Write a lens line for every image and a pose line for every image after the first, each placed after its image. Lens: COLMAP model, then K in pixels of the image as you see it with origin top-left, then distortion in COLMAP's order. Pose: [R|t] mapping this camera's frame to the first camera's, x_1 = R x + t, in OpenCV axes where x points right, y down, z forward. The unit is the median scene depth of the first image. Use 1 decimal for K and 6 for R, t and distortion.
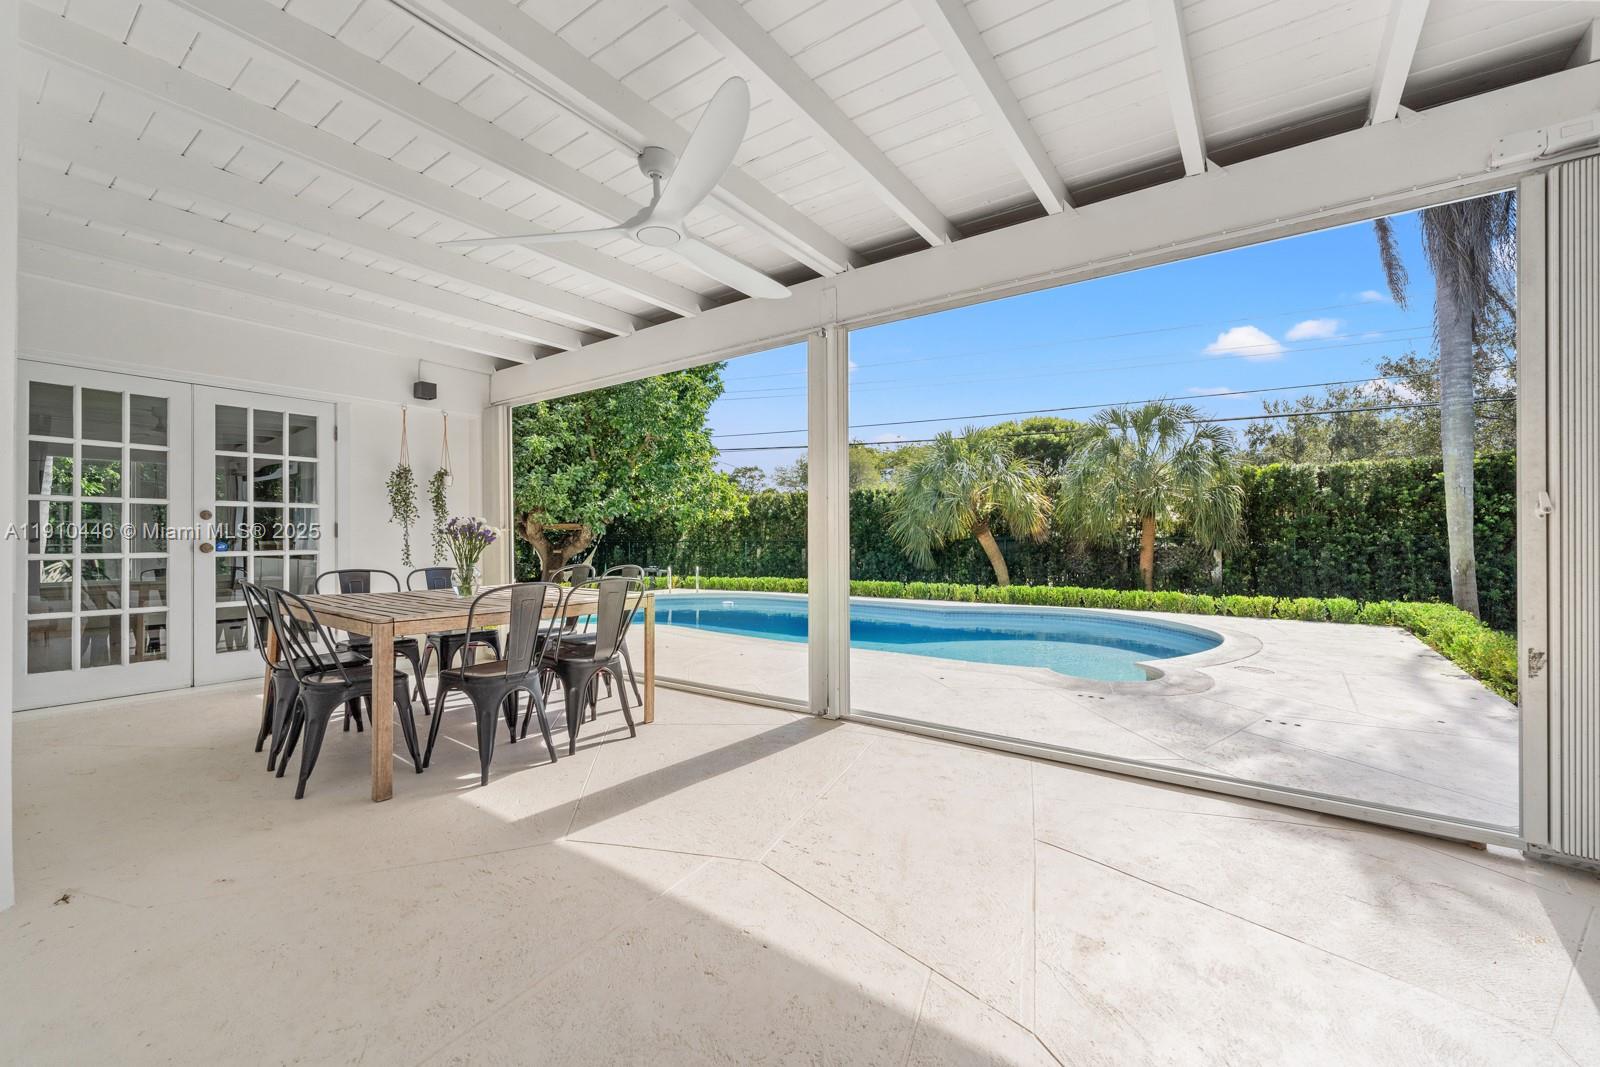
lens RADIAL K [[645.1, 0, 800.0], [0, 645.1, 533.5], [0, 0, 1]] dist [-0.004656, -0.000388]
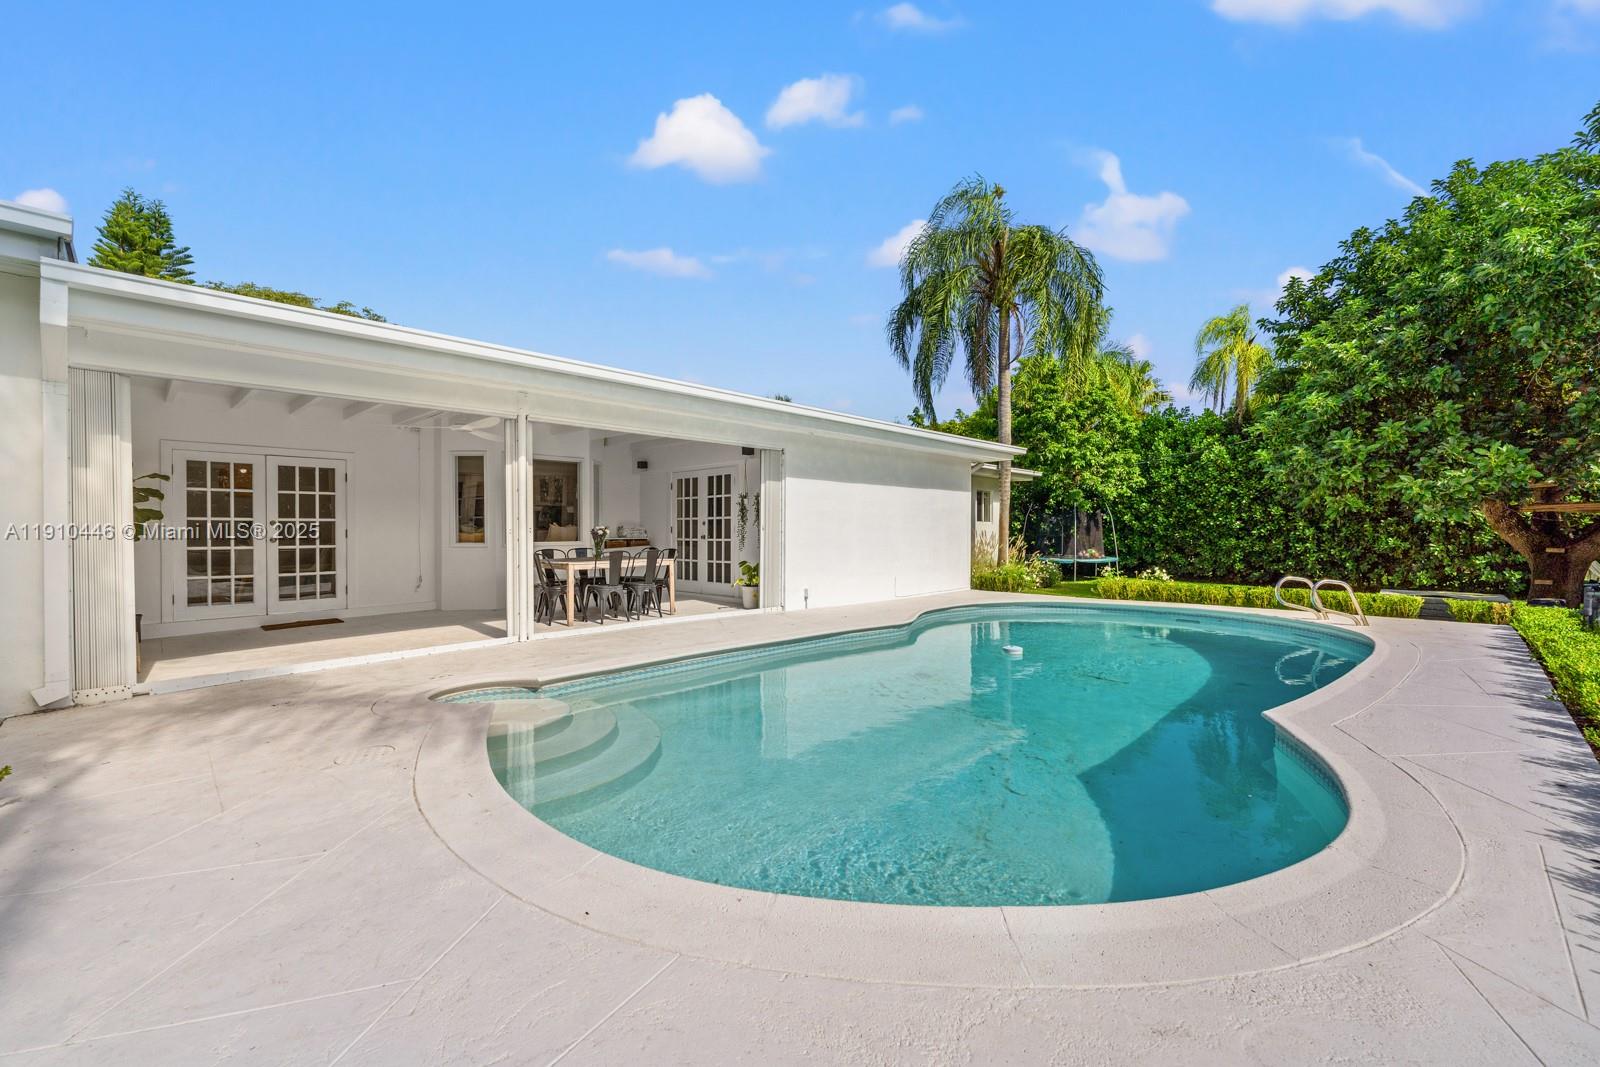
lens RADIAL K [[645.1, 0, 800.0], [0, 645.1, 533.5], [0, 0, 1]] dist [-0.004656, -0.000388]
pose [[-0.148369, 0.010846, -0.988873, 0.407364], [0.012207, 0.999884, 0.009135, -0.002430], [0.988857, -0.010716, -0.148484, 0.495536]]
